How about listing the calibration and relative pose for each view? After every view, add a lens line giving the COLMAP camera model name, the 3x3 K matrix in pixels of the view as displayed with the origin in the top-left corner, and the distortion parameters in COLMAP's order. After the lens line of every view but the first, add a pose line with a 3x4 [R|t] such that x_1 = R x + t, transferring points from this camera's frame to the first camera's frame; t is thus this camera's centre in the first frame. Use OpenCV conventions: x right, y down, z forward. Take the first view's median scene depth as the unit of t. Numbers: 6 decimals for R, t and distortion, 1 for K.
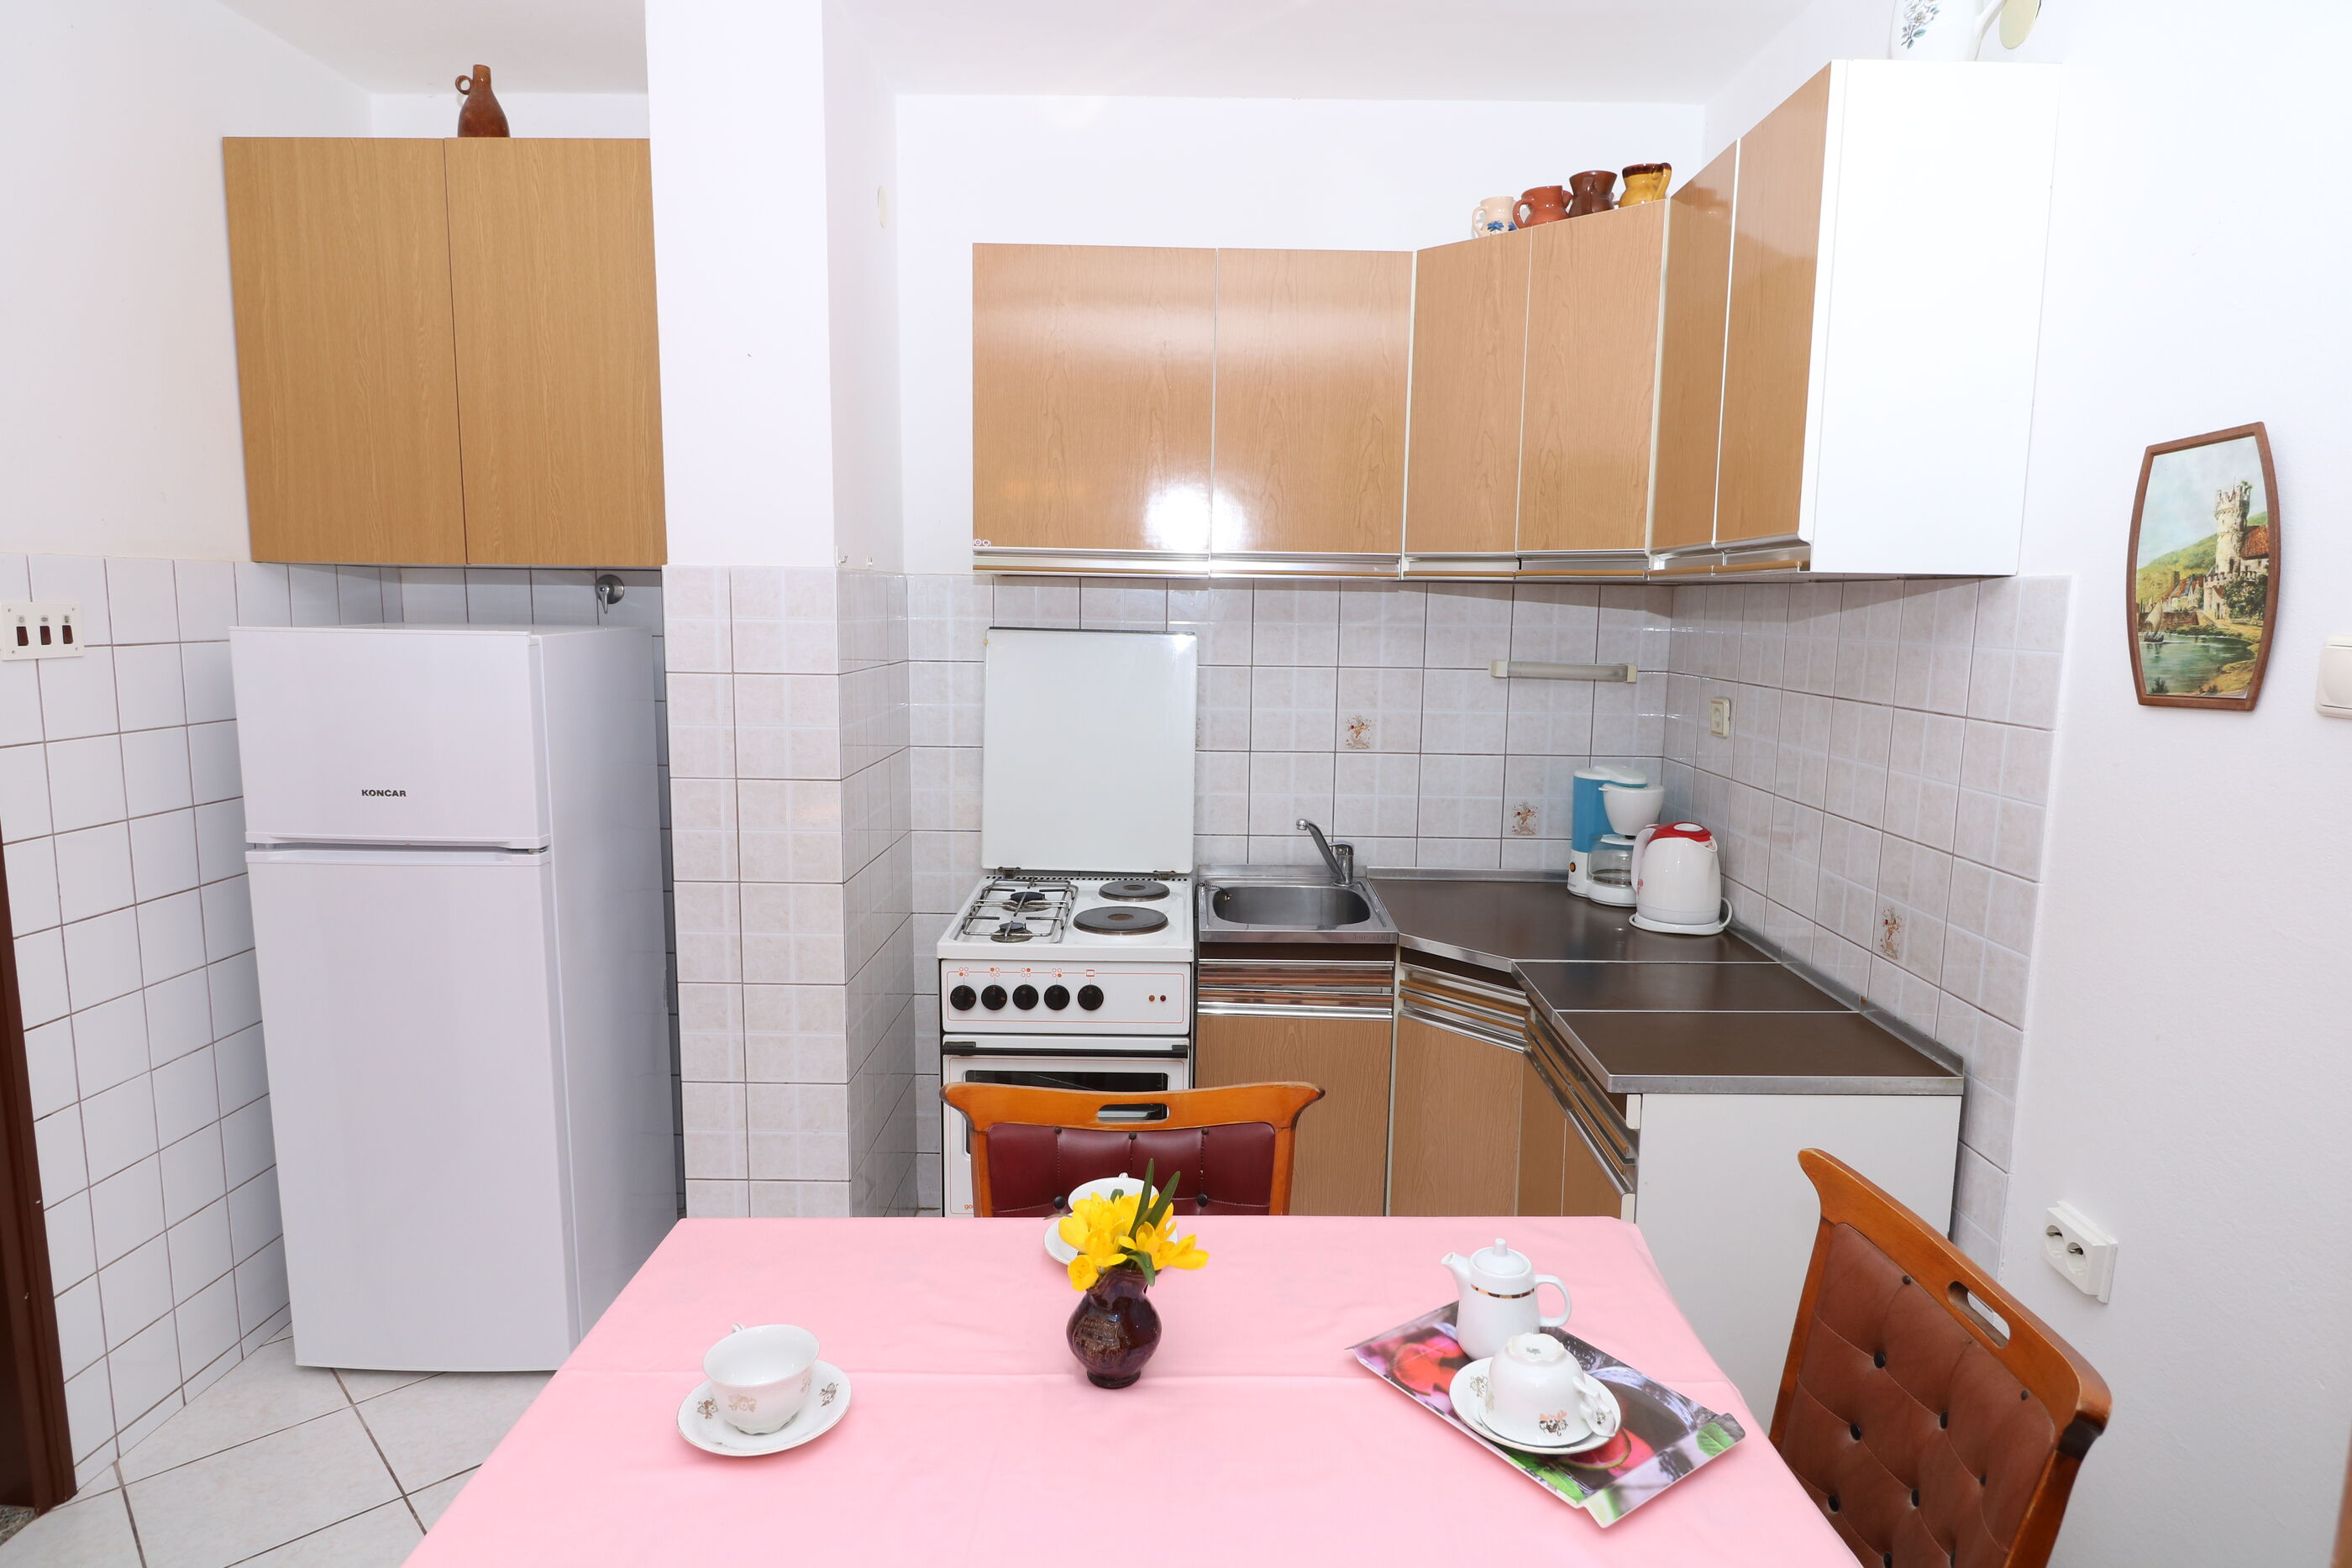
lens RADIAL K [[1316.6, 0, 1217.7], [0, 1316.6, 776.6], [0, 0, 1]] dist [-0.001022, -0.001115]
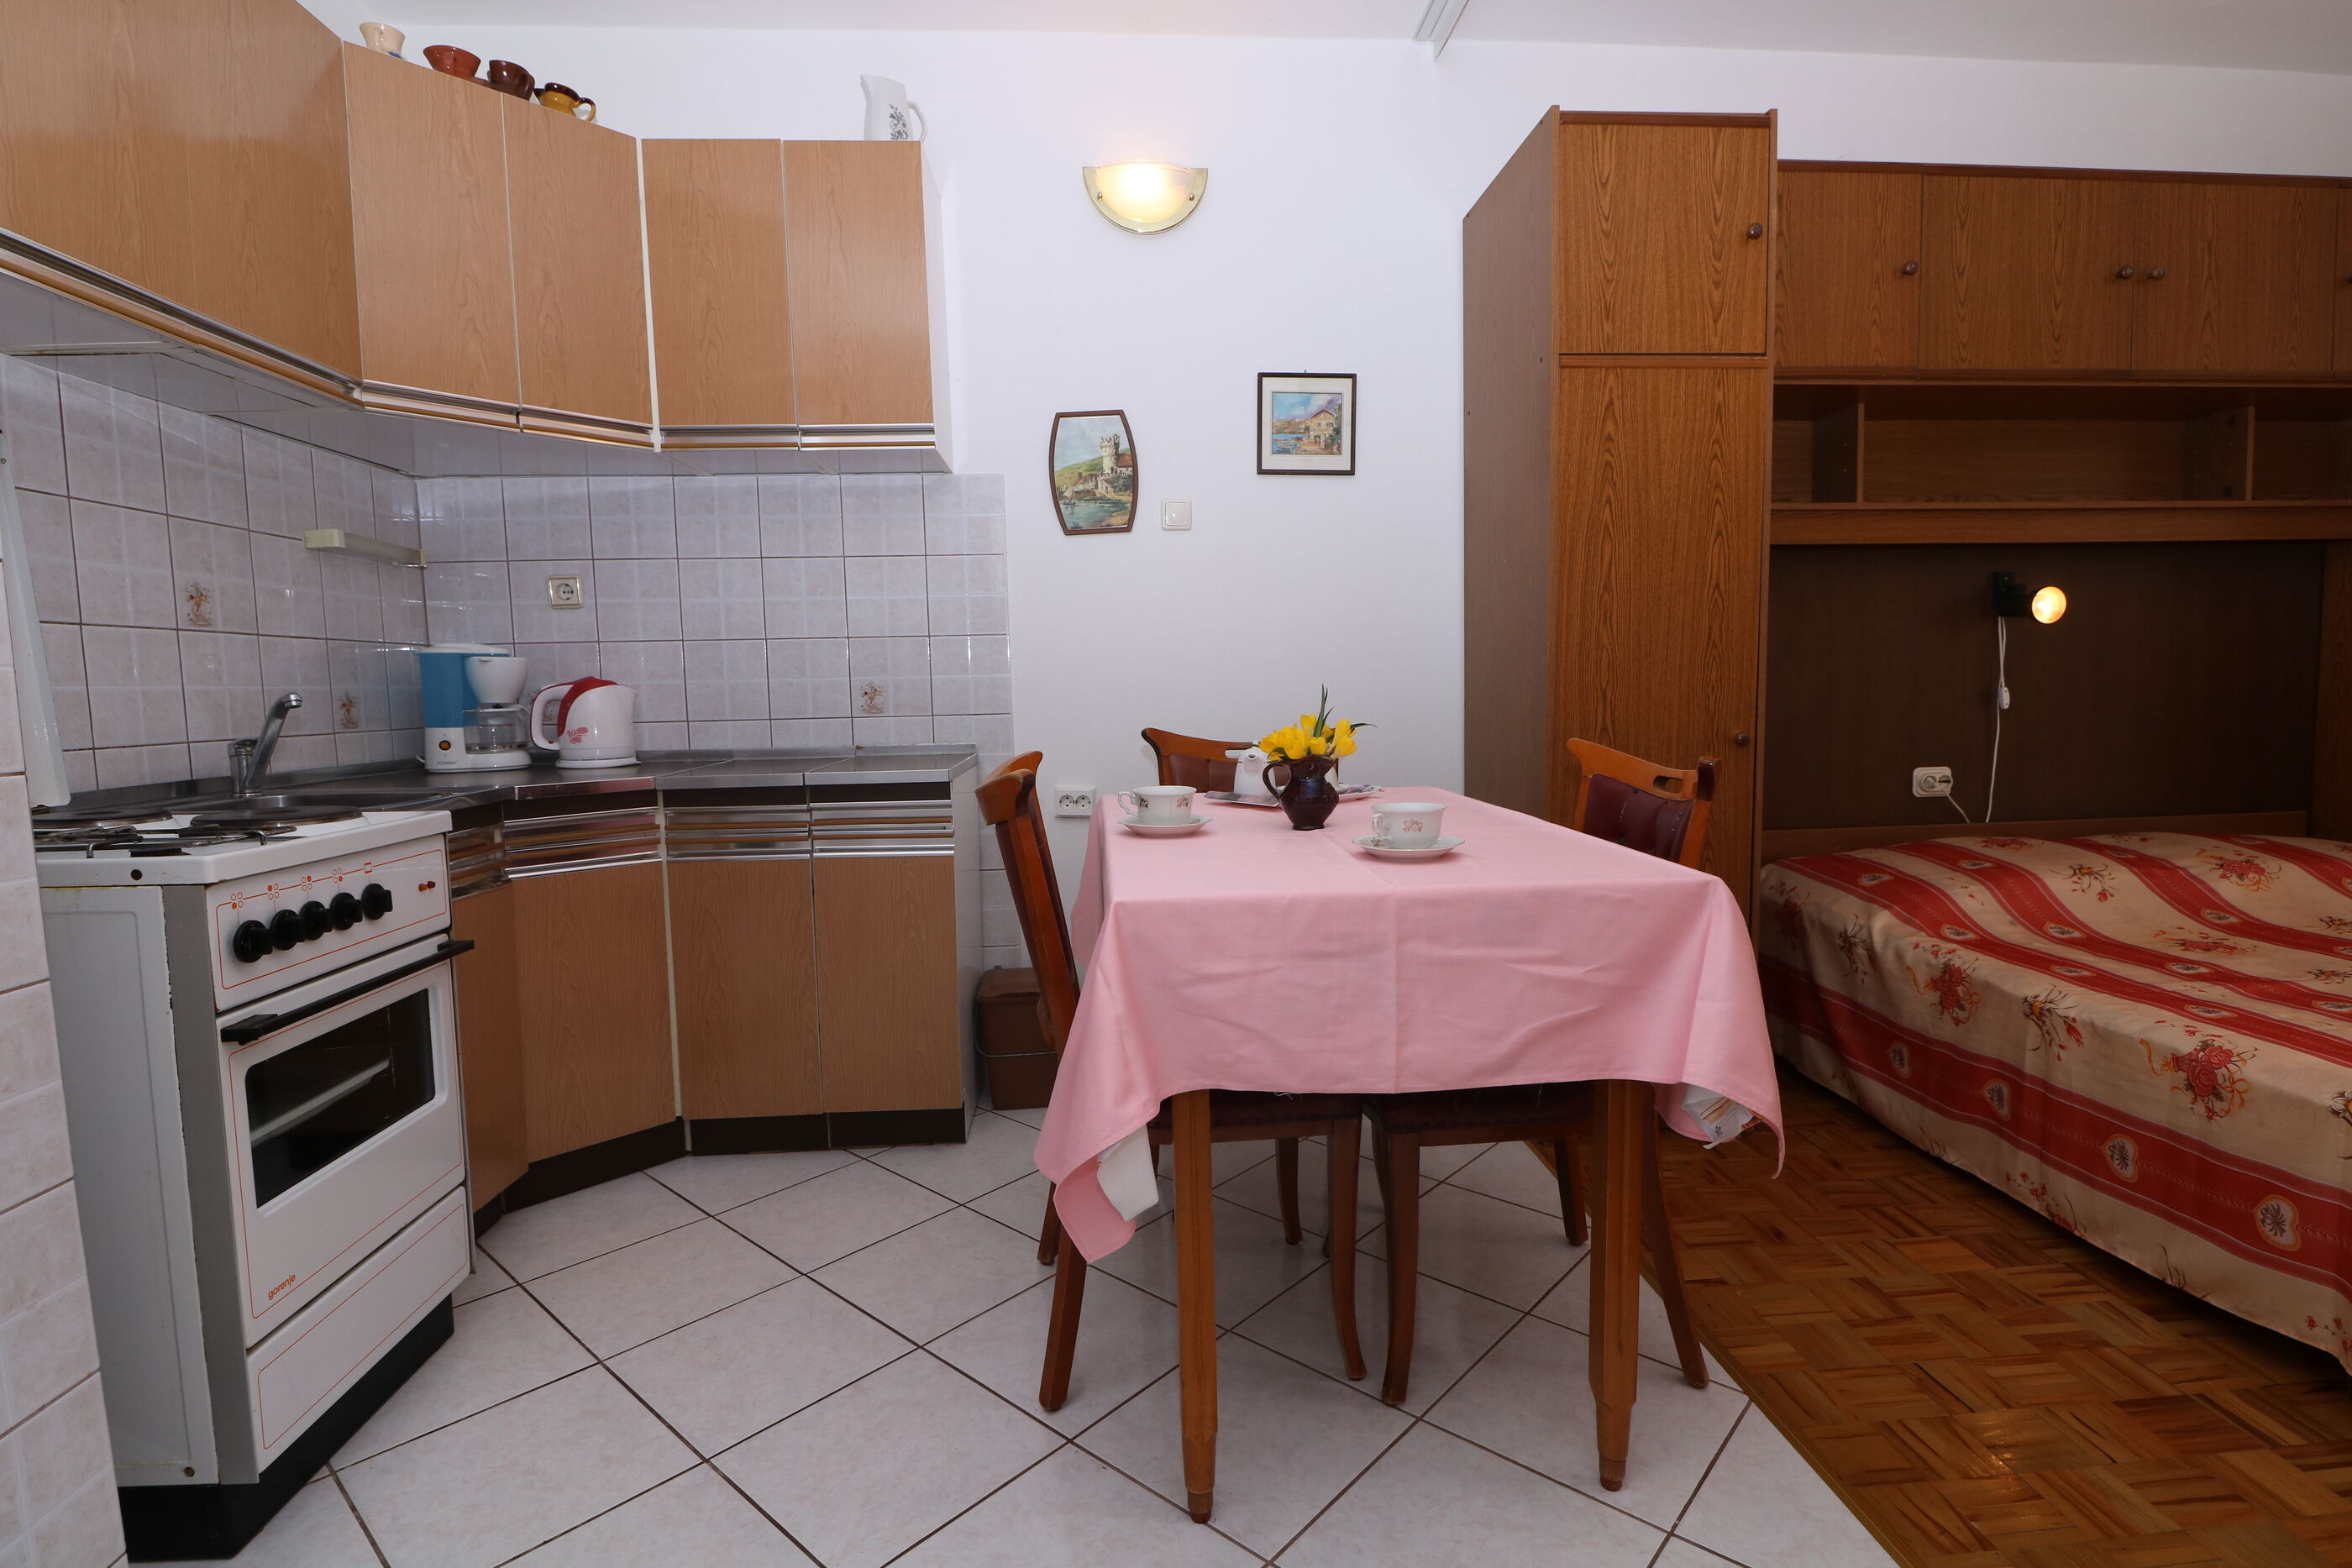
lens RADIAL K [[1132.1, 0, 1195.6], [0, 1132.1, 788.5], [0, 0, 1]] dist [-0.008281, -0.008381]
pose [[-0.064569, -0.105946, 0.992273, -0.728494], [0.151507, 0.981781, 0.114684, 0.105629], [-0.986345, 0.157741, -0.047341, 0.581333]]
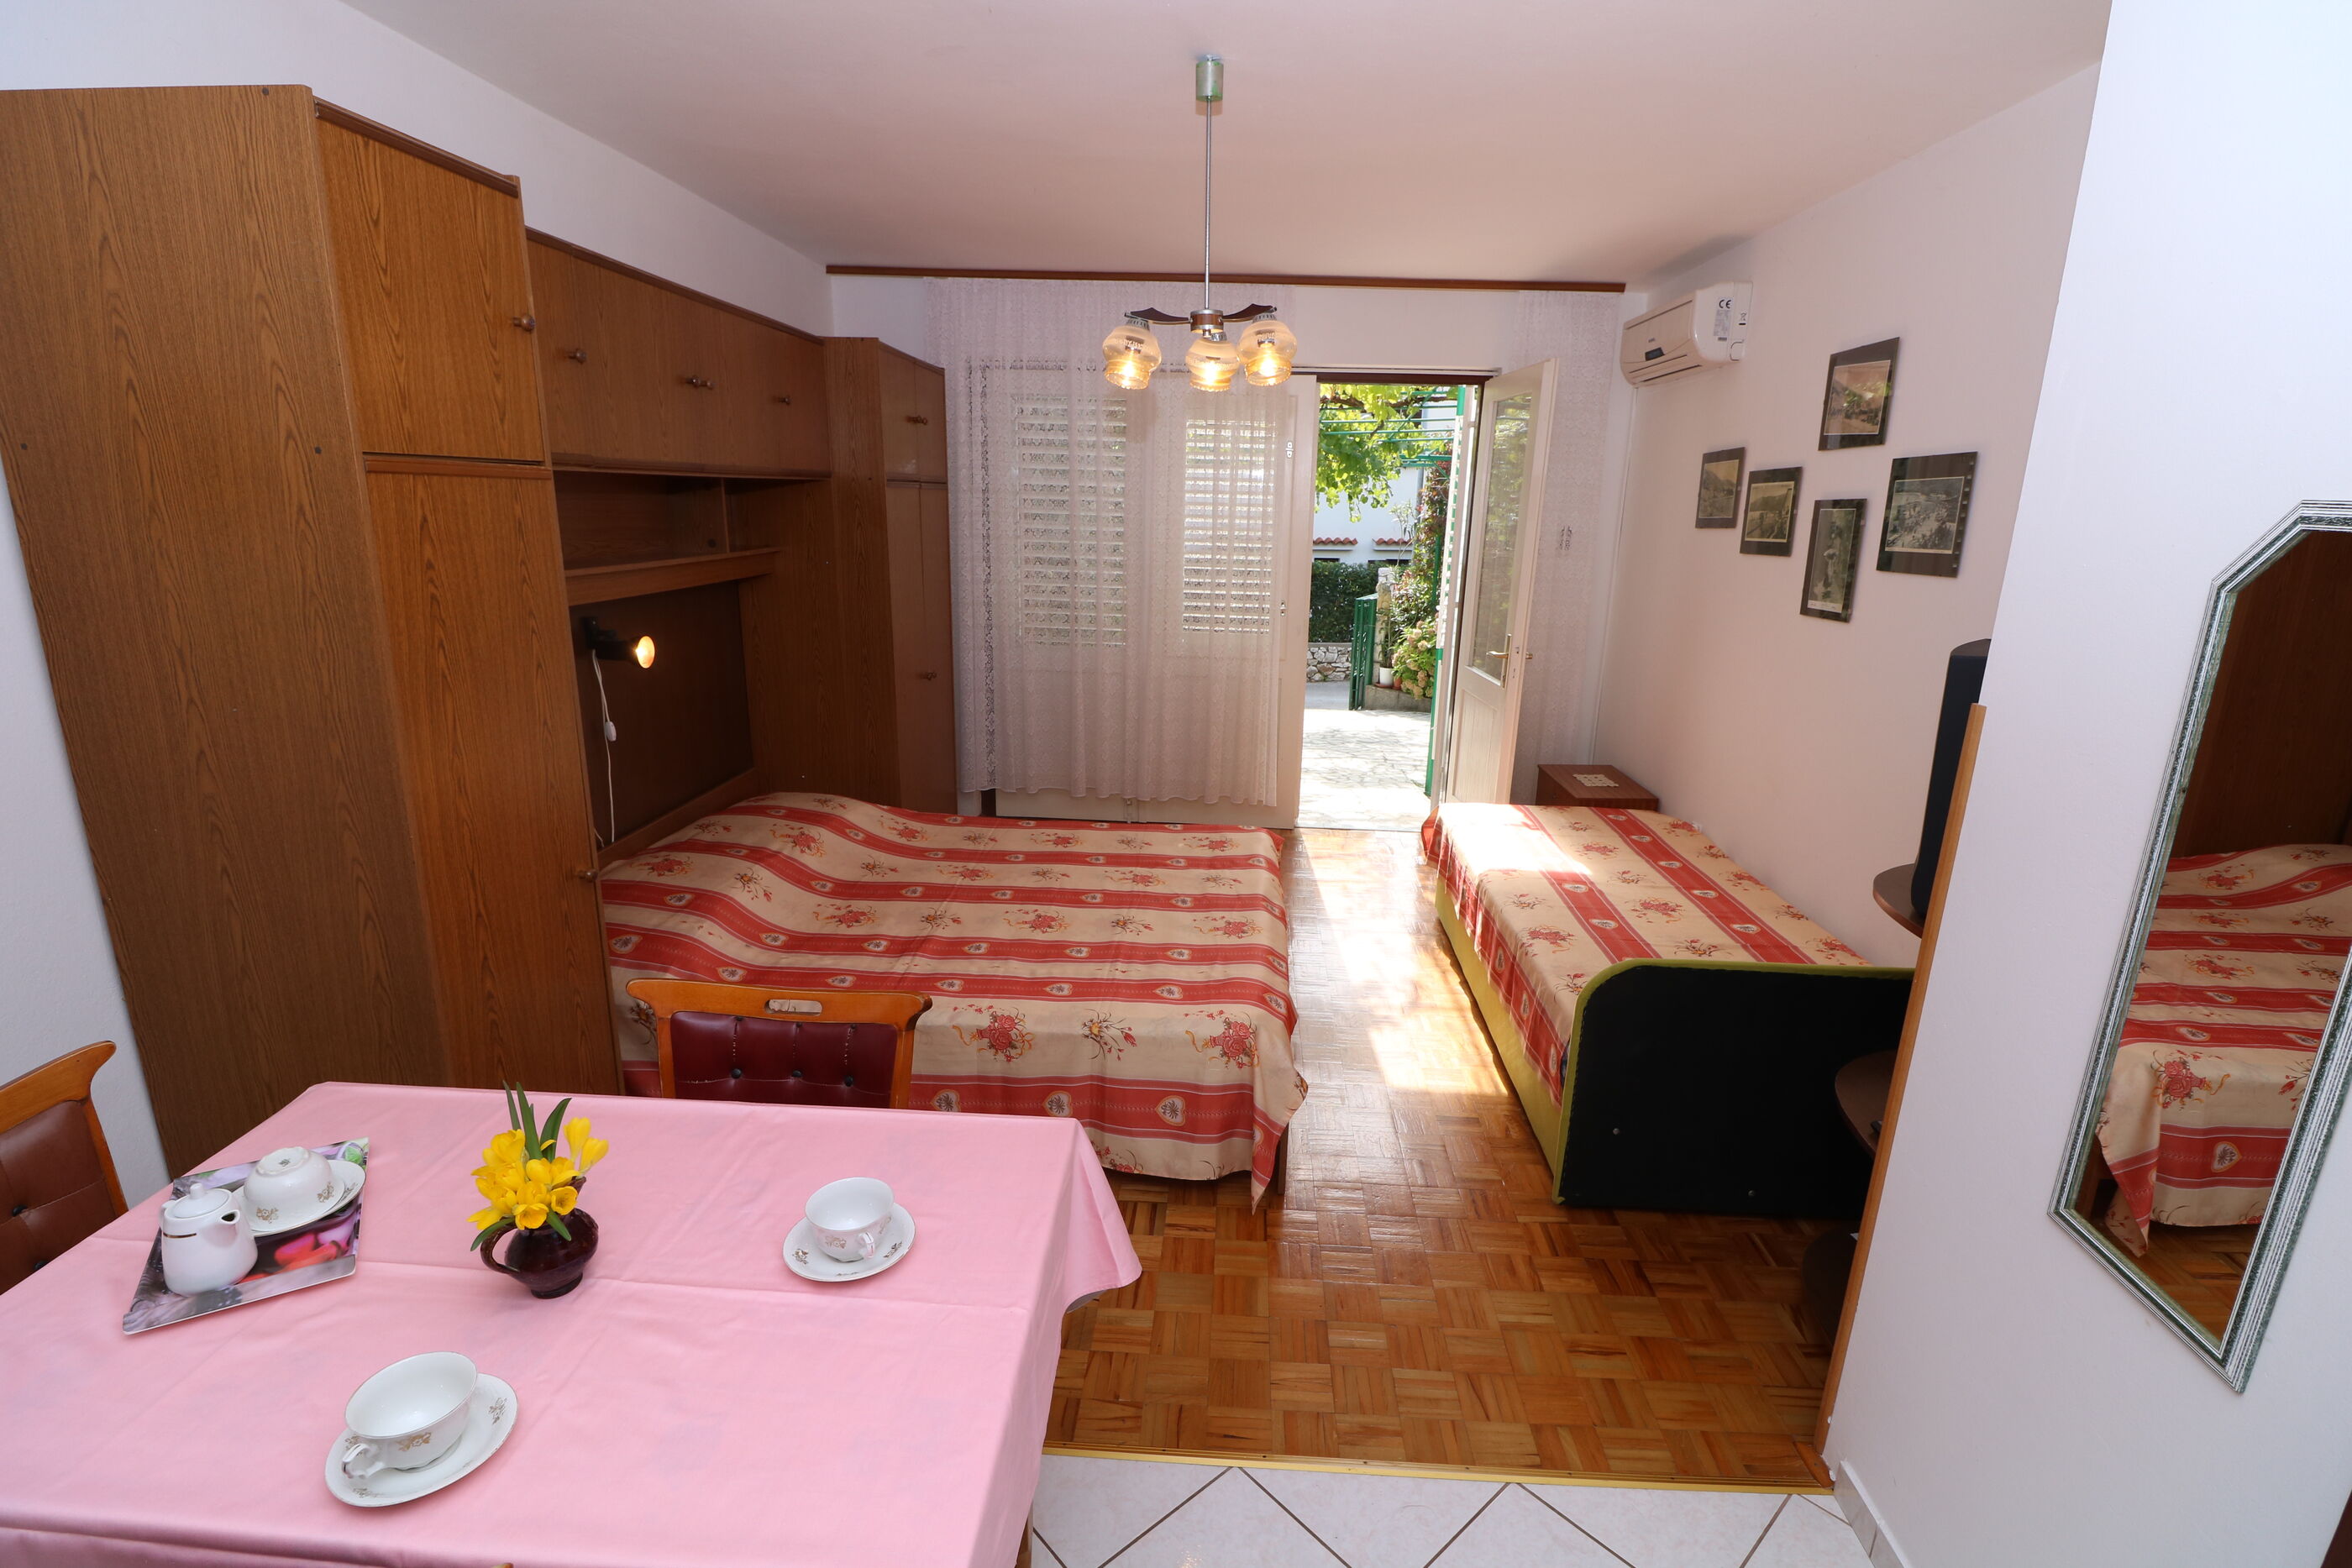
lens RADIAL K [[1090.1, 0, 1189.1], [0, 1090.1, 786.3], [0, 0, 1]] dist [0.000184, -0.011623]
pose [[-0.997549, -0.053247, 0.045400, -0.323053], [-0.032103, 0.924749, 0.379221, -0.168822], [-0.062176, 0.376834, -0.924192, 0.825014]]
